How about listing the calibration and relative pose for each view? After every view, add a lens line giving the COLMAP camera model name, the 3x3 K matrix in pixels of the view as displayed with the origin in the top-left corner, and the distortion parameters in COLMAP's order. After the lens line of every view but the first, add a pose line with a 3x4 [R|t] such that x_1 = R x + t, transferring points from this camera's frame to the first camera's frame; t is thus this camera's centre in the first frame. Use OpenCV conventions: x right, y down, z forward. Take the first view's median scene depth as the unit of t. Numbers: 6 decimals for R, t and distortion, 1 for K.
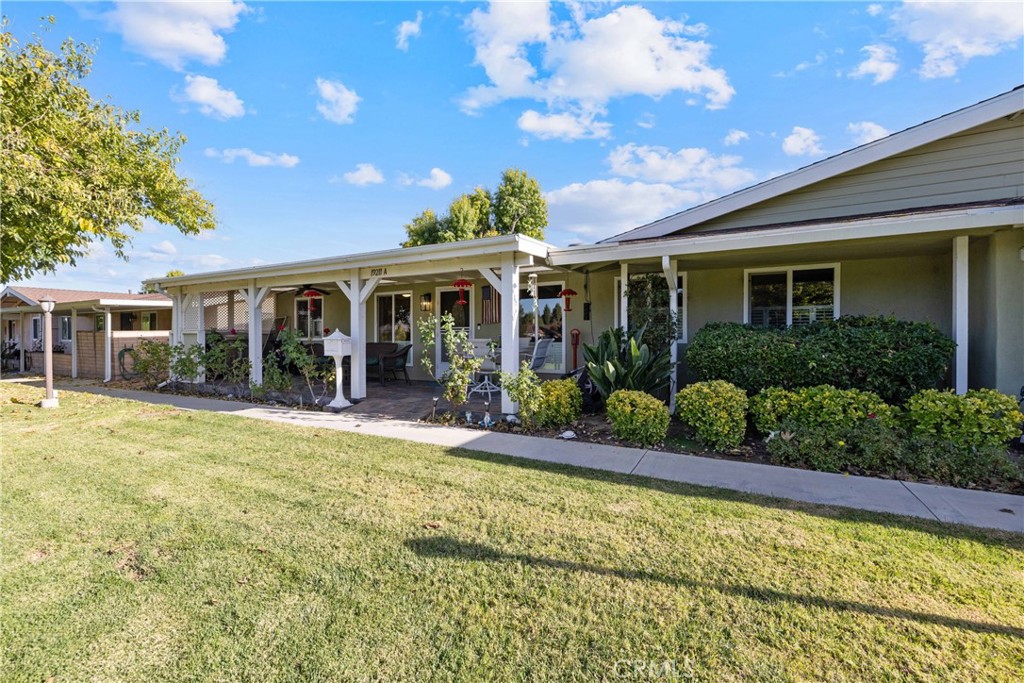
lens RADIAL K [[446.7, 0, 509.1], [0, 446.7, 337.8], [0, 0, 1]] dist [0.003729, 0.000268]
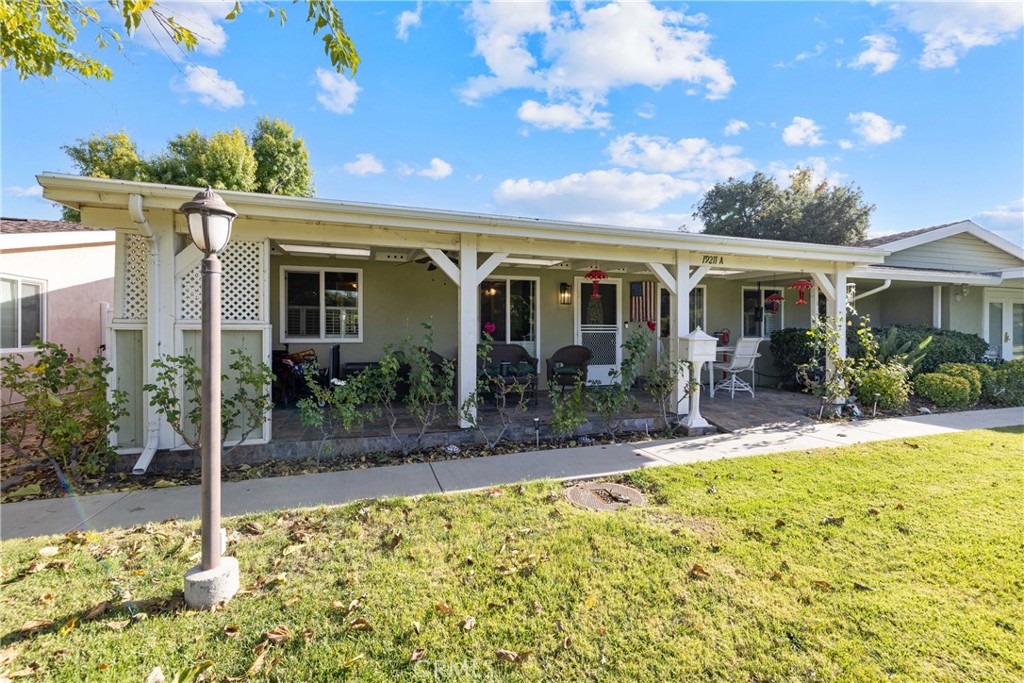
lens RADIAL K [[441.1, 0, 509.9], [0, 441.1, 332.4], [0, 0, 1]] dist [0.001267, -0.000028]
pose [[0.675143, 0.001042, 0.737686, -0.848288], [0.000595, 0.999998, -0.001957, -0.006330], [-0.737687, 0.001760, 0.675141, 0.523215]]
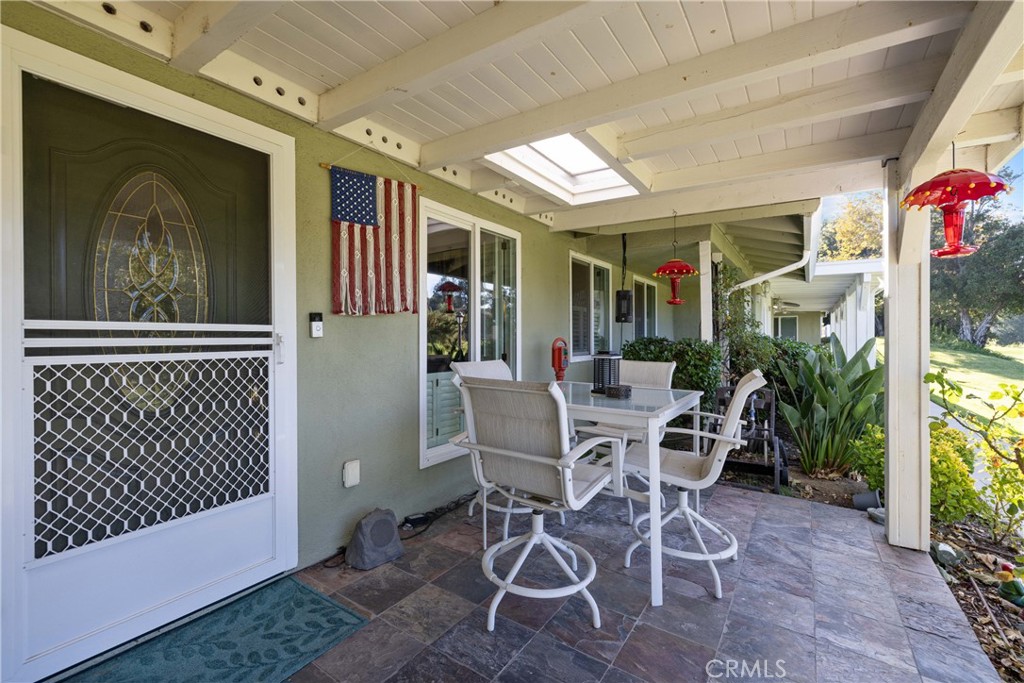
lens RADIAL K [[437.8, 0, 511.0], [0, 437.8, 339.3], [0, 0, 1]] dist [0.005536, 0.000040]
pose [[0.085982, -0.001255, 0.996296, -0.276036], [0.008525, 0.999964, 0.000524, -0.015251], [-0.996260, 0.008449, 0.085989, 0.817596]]
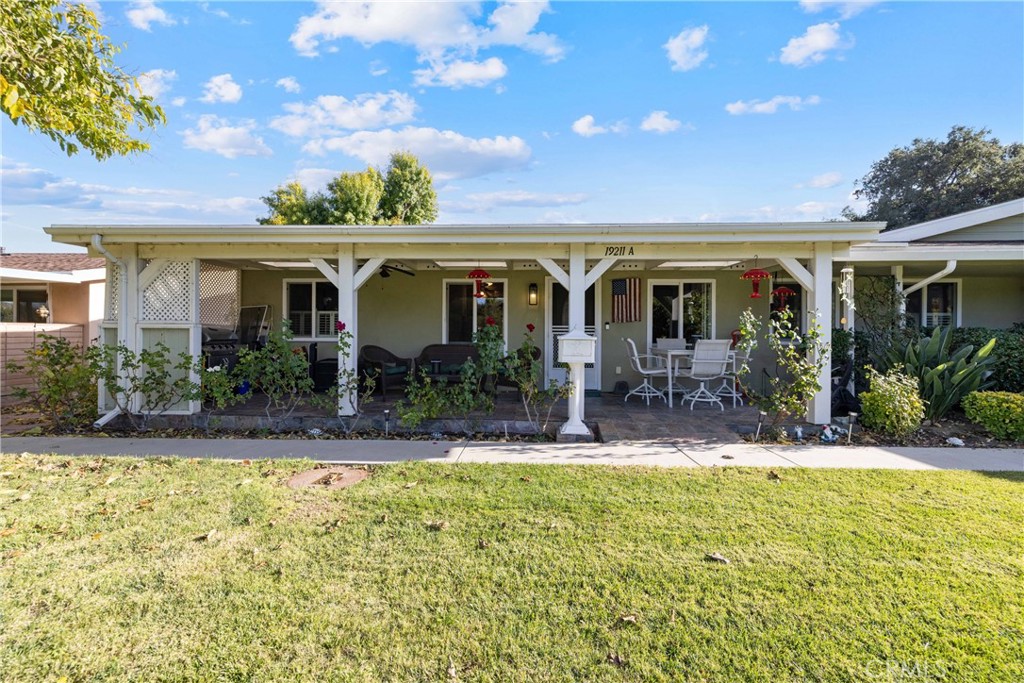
lens RADIAL K [[437.8, 0, 511.0], [0, 437.8, 339.3], [0, 0, 1]] dist [0.005536, 0.000040]
pose [[0.896401, 0.003986, 0.443226, -0.571047], [-0.004806, 0.999988, 0.000726, 0.002032], [-0.443218, -0.002781, 0.896410, 0.300626]]
